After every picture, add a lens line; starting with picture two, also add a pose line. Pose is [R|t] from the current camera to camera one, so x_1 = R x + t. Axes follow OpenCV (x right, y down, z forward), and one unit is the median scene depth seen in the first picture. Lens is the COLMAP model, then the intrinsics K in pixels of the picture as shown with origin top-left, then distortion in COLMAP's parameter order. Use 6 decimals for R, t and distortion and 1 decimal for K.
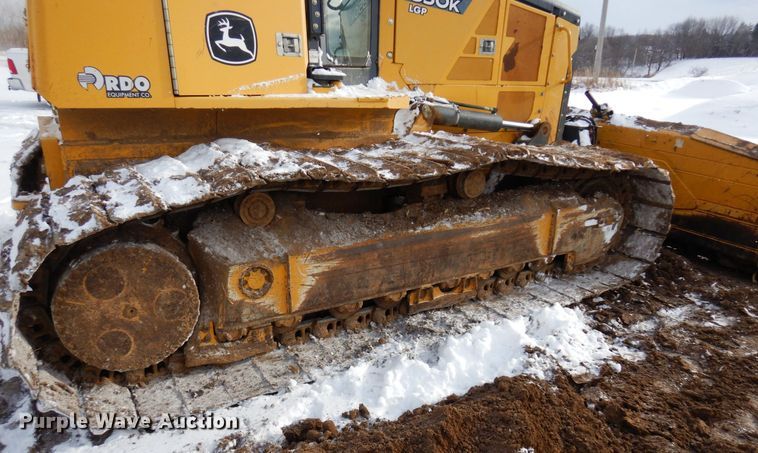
lens RADIAL K [[519.9, 0, 377.7], [0, 519.9, 287.1], [0, 0, 1]] dist [-0.015837, -0.003627]
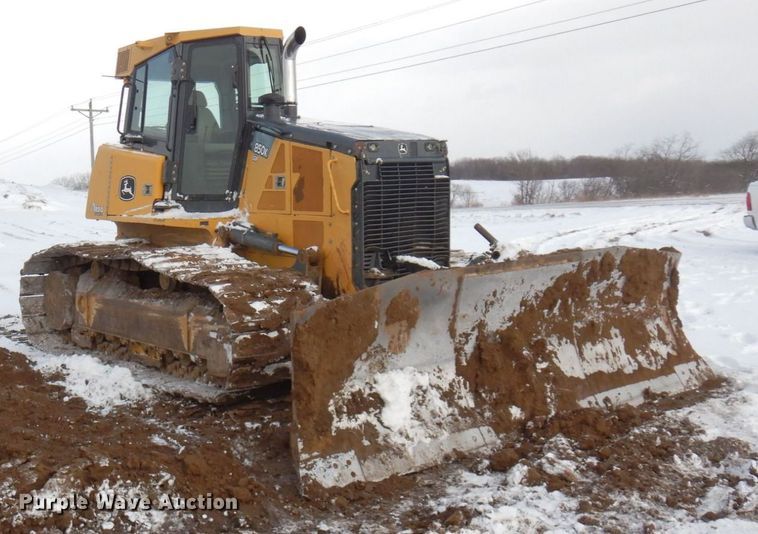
lens RADIAL K [[951.5, 0, 317.4], [0, 951.5, 284.3], [0, 0, 1]] dist [0.092824, 0.010896]
pose [[0.114477, 0.076735, -0.990458, 2.468593], [-0.377251, 0.925684, 0.028114, -0.371366], [0.919009, 0.370433, 0.134918, 0.939379]]
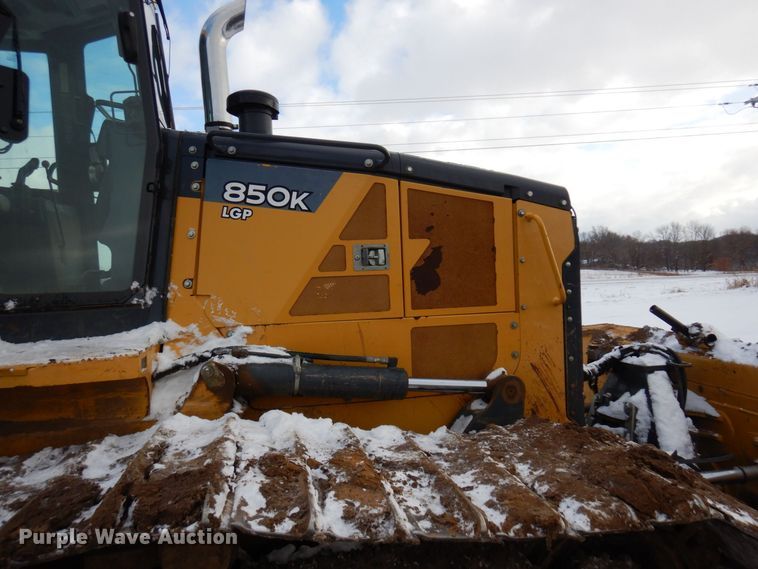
lens RADIAL K [[543.7, 0, 379.0], [0, 543.7, 284.5], [0, 0, 1]] dist [-0.039188, 0.000640]
pose [[0.947916, -0.059348, -0.312944, 0.438741], [-0.063091, 0.928039, -0.367101, -0.228036], [0.312210, 0.367725, 0.875958, 0.514486]]
